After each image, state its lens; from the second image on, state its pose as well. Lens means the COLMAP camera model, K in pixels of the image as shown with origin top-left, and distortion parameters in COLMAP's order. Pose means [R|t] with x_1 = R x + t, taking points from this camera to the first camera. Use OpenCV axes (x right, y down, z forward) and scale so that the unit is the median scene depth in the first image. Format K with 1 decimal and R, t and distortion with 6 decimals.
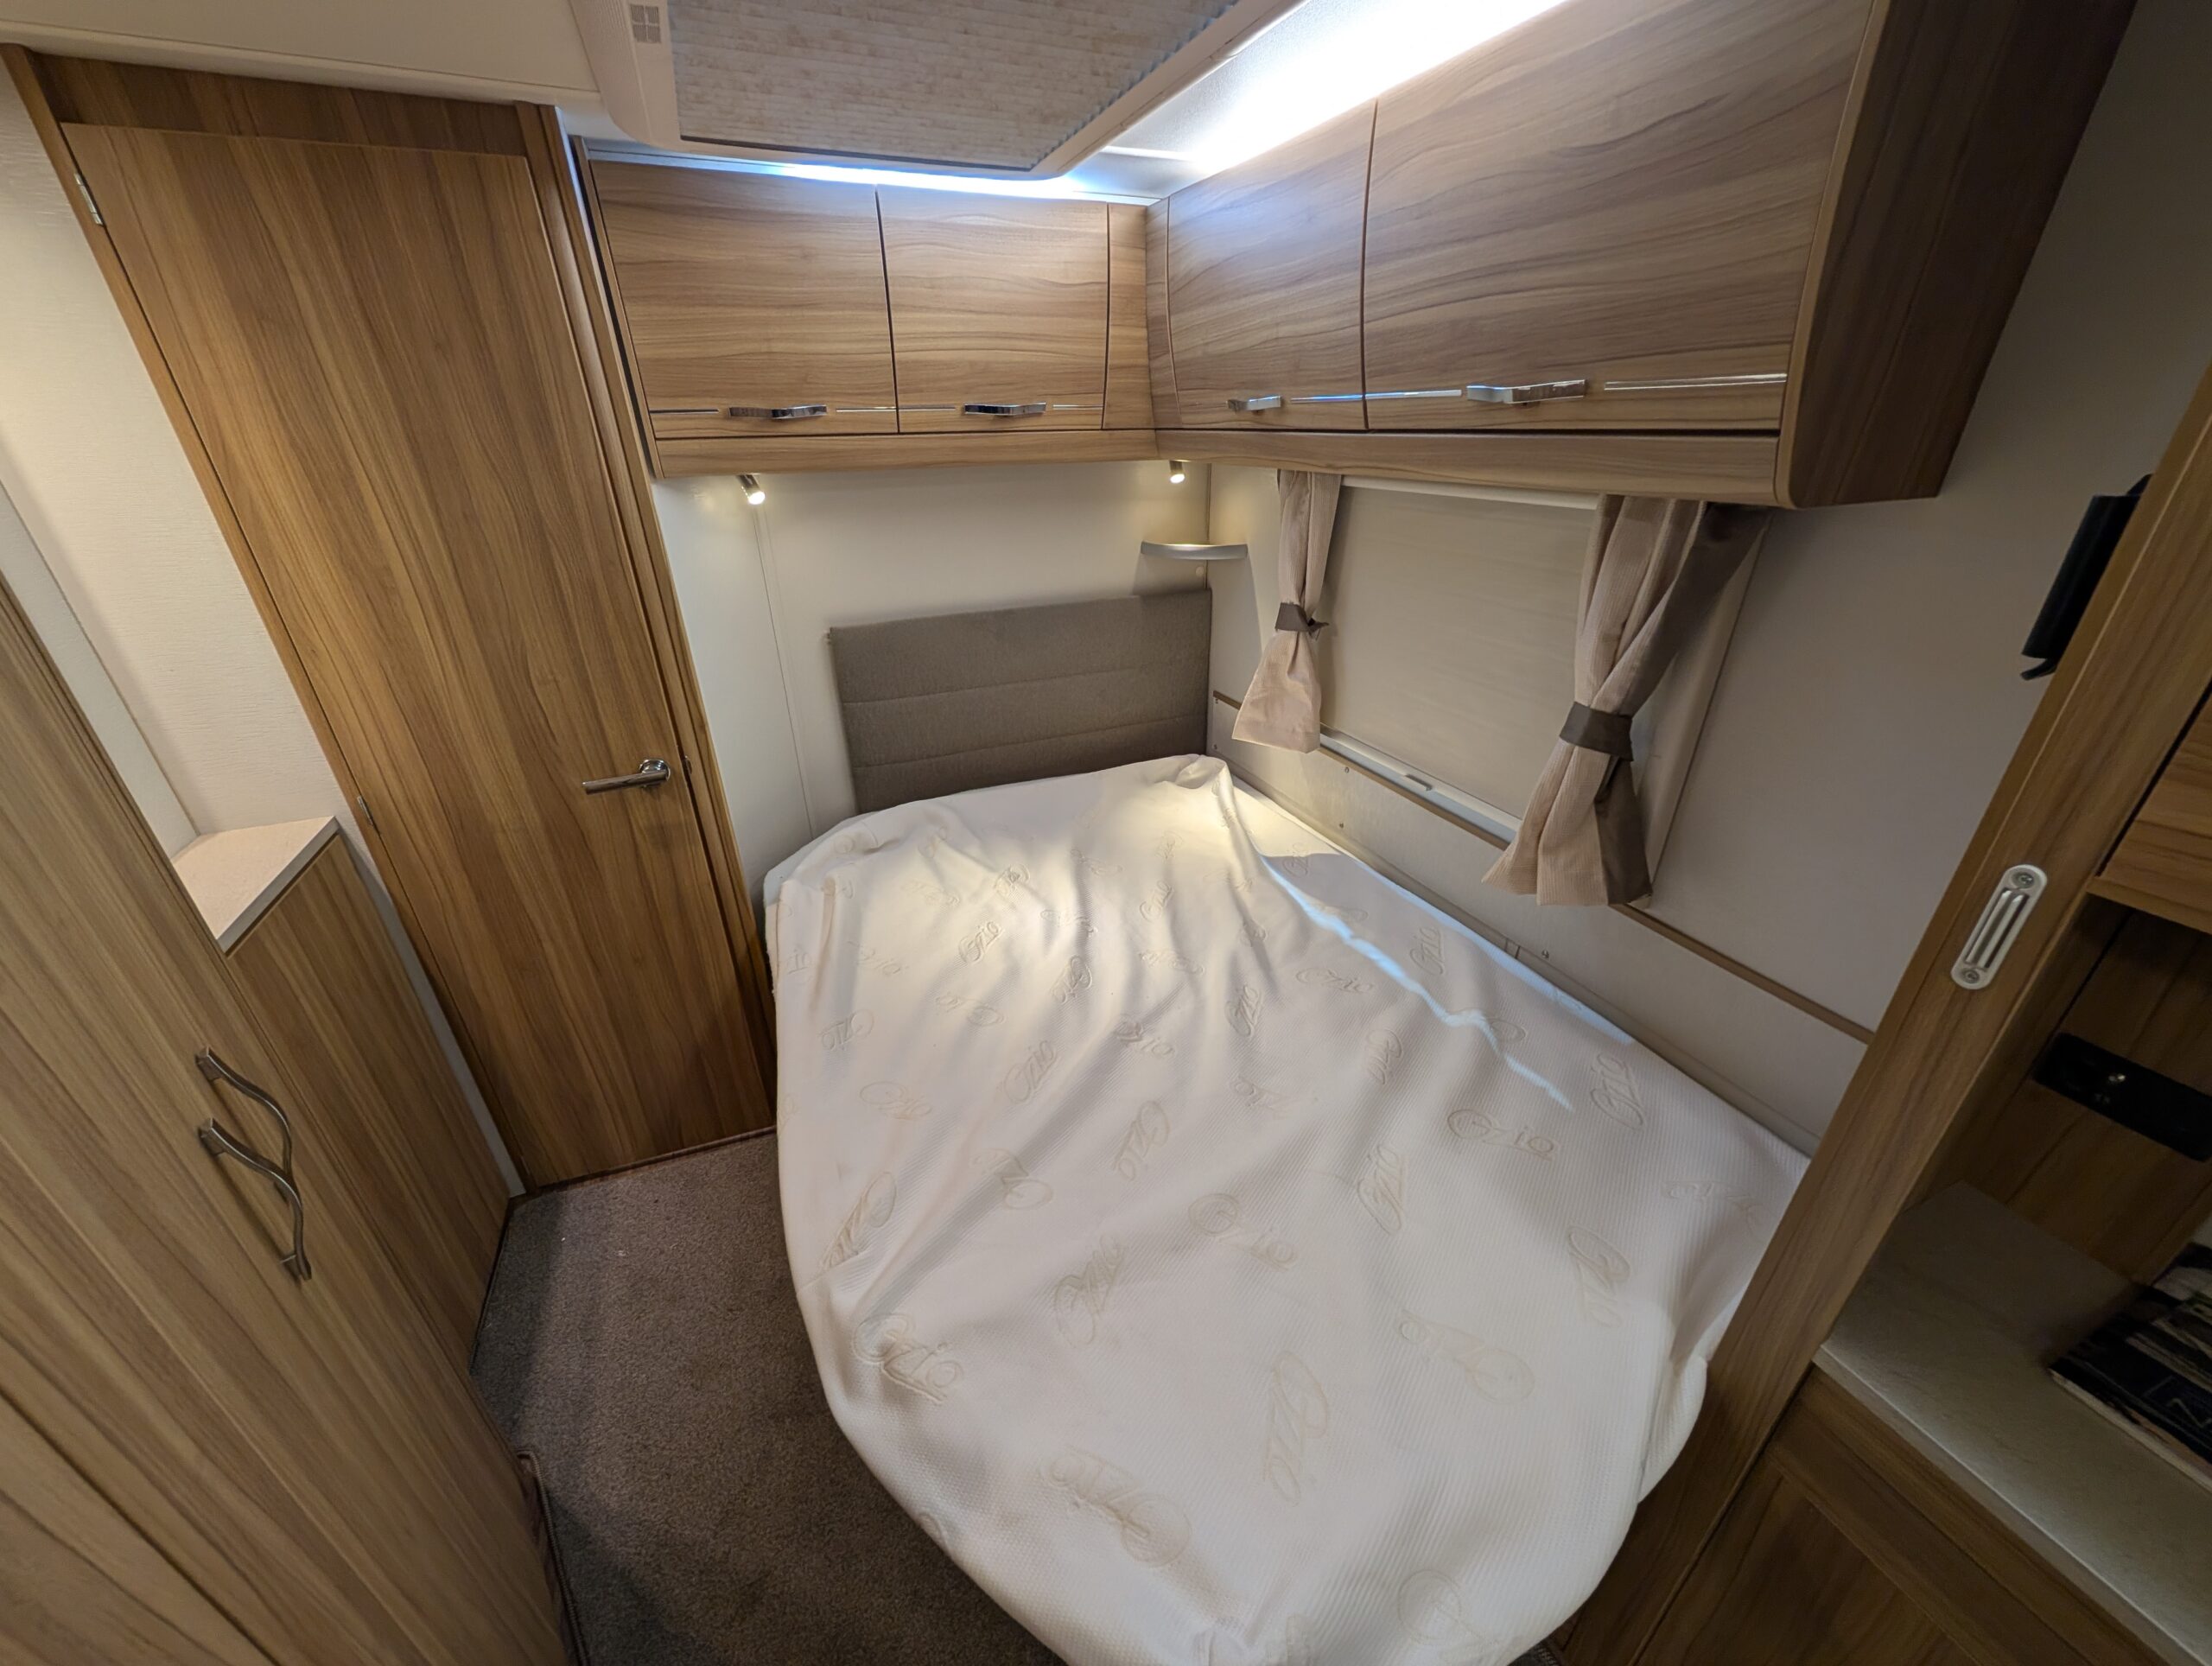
lens RADIAL K [[833.0, 0, 1106.0], [0, 833.0, 833.0], [0, 0, 1]] dist [-0.000325, 0.000463]
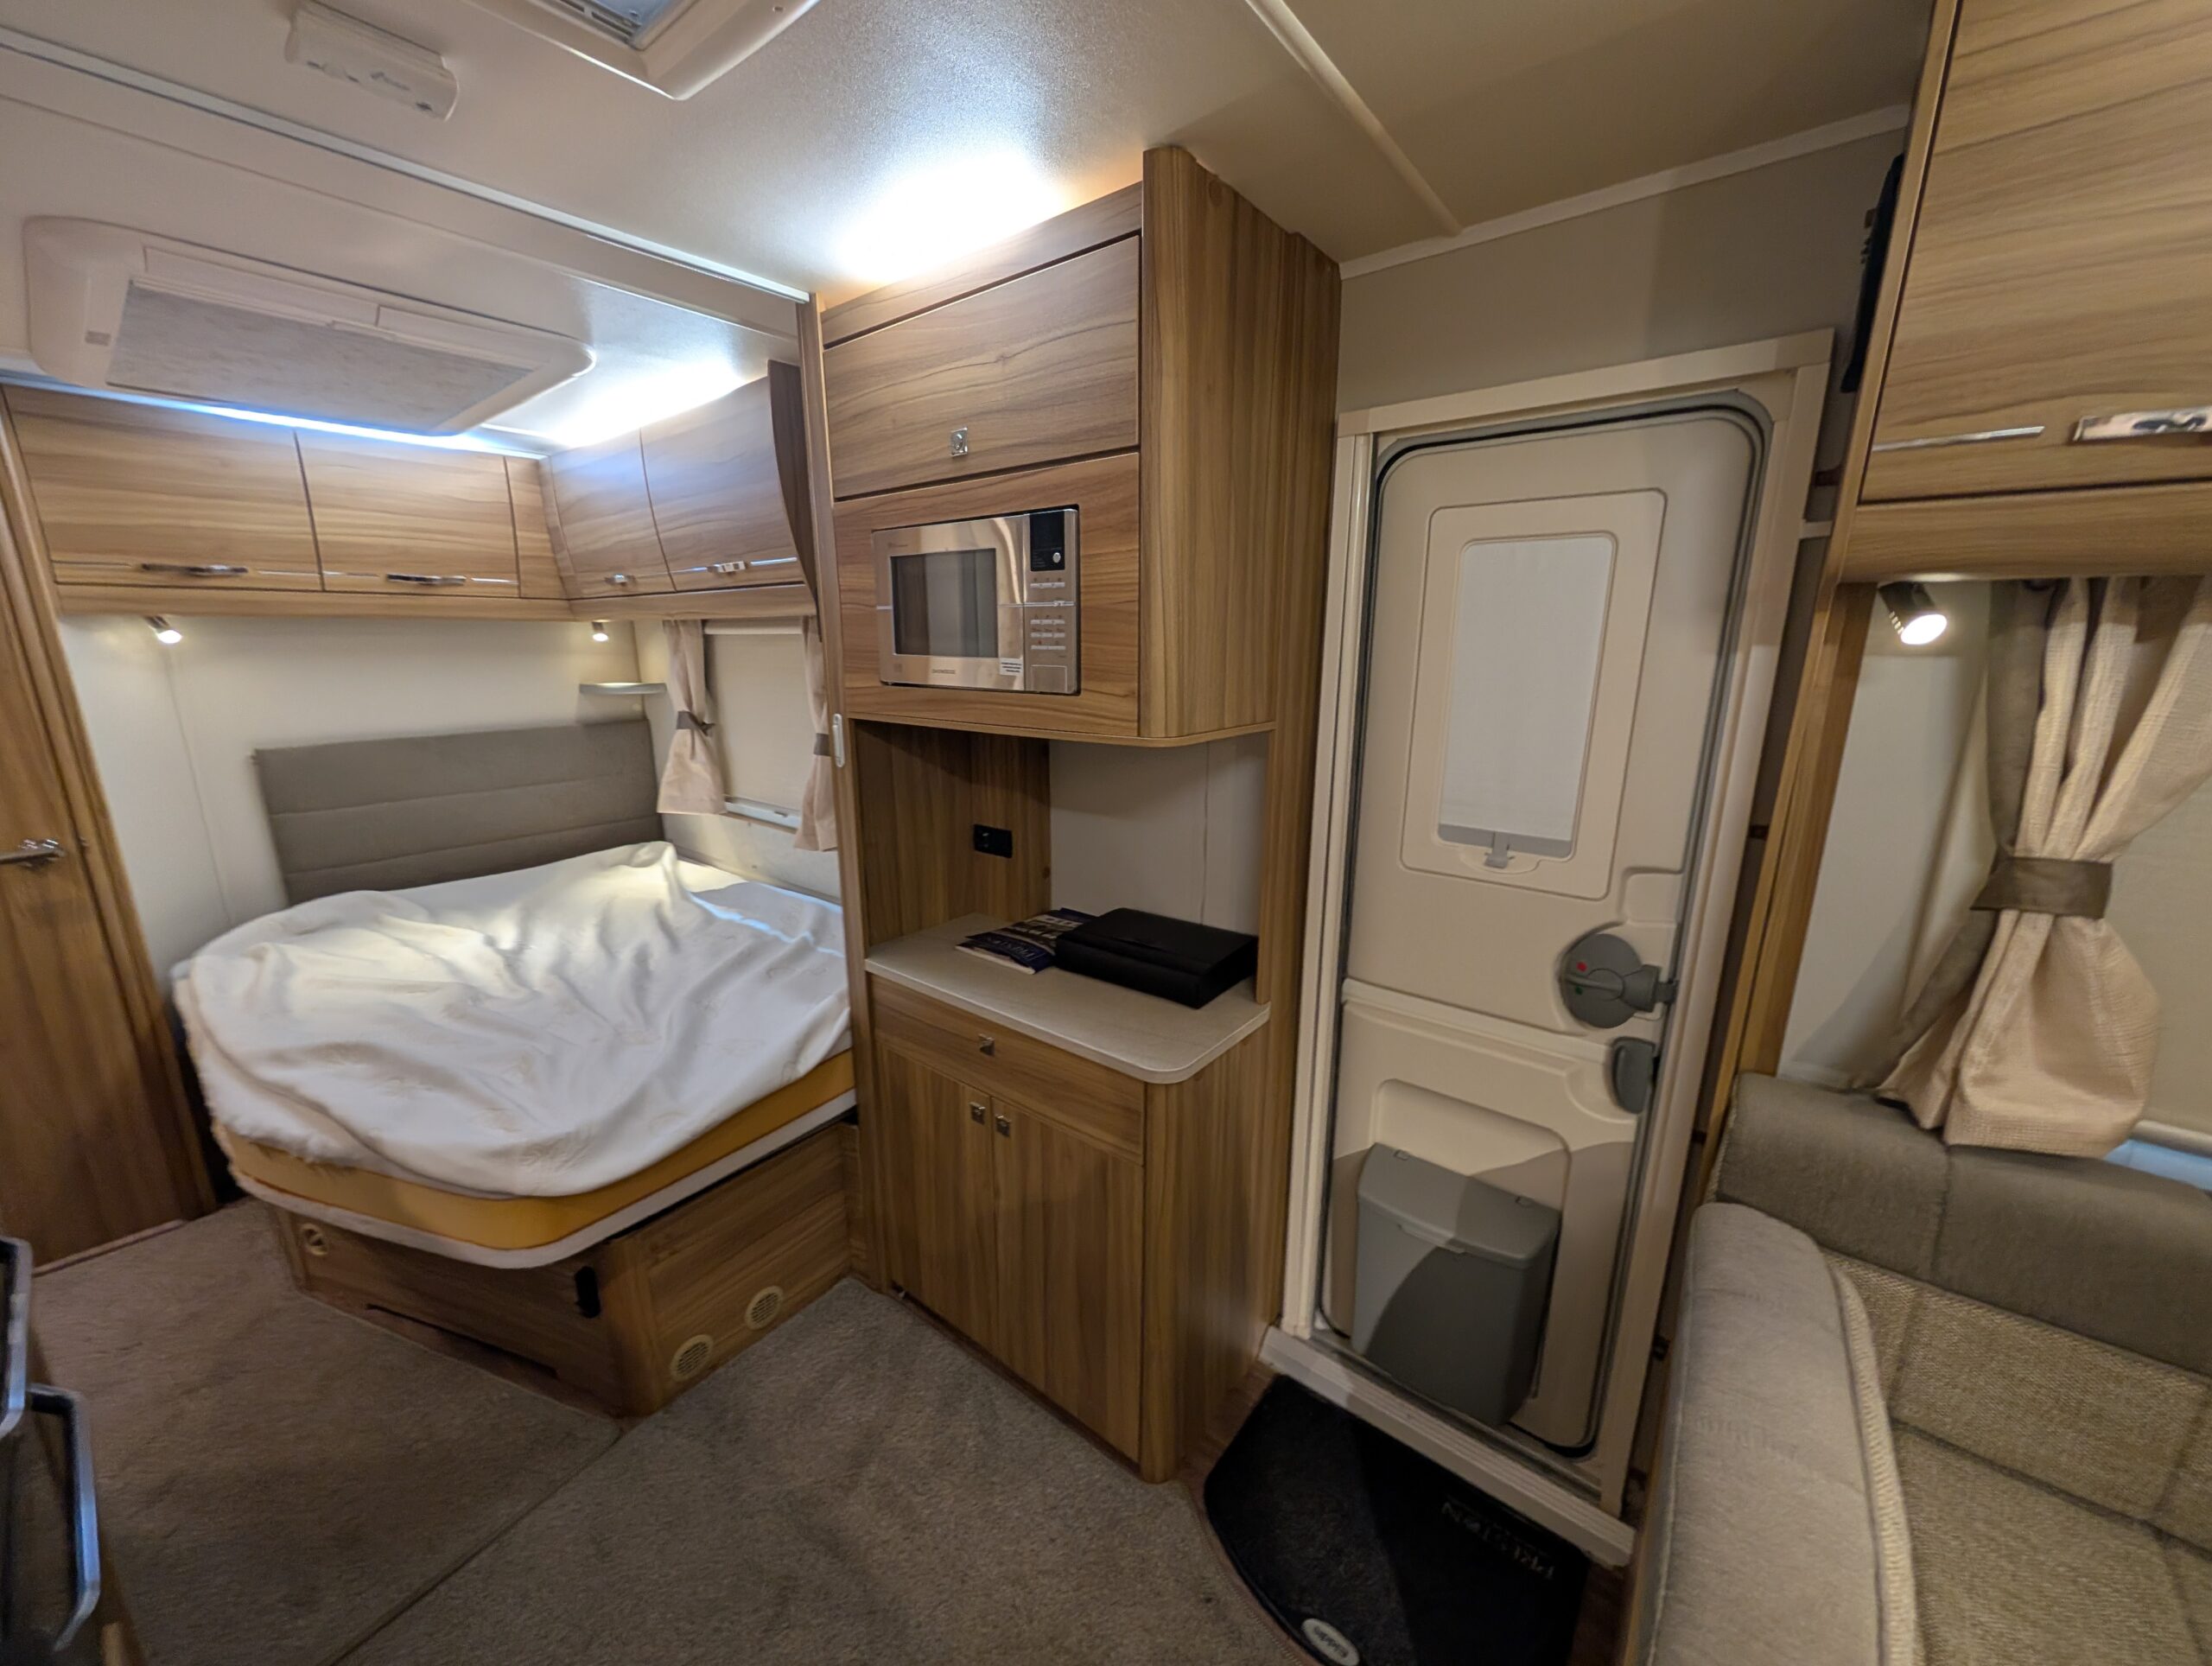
lens RADIAL K [[833.0, 0, 1106.0], [0, 833.0, 833.0], [0, 0, 1]] dist [-0.000325, 0.000463]
pose [[0.883172, -0.093018, 0.459734, 0.205554], [0.198340, 0.962259, -0.186328, 0.382899], [-0.425051, 0.255744, 0.868290, -0.575388]]
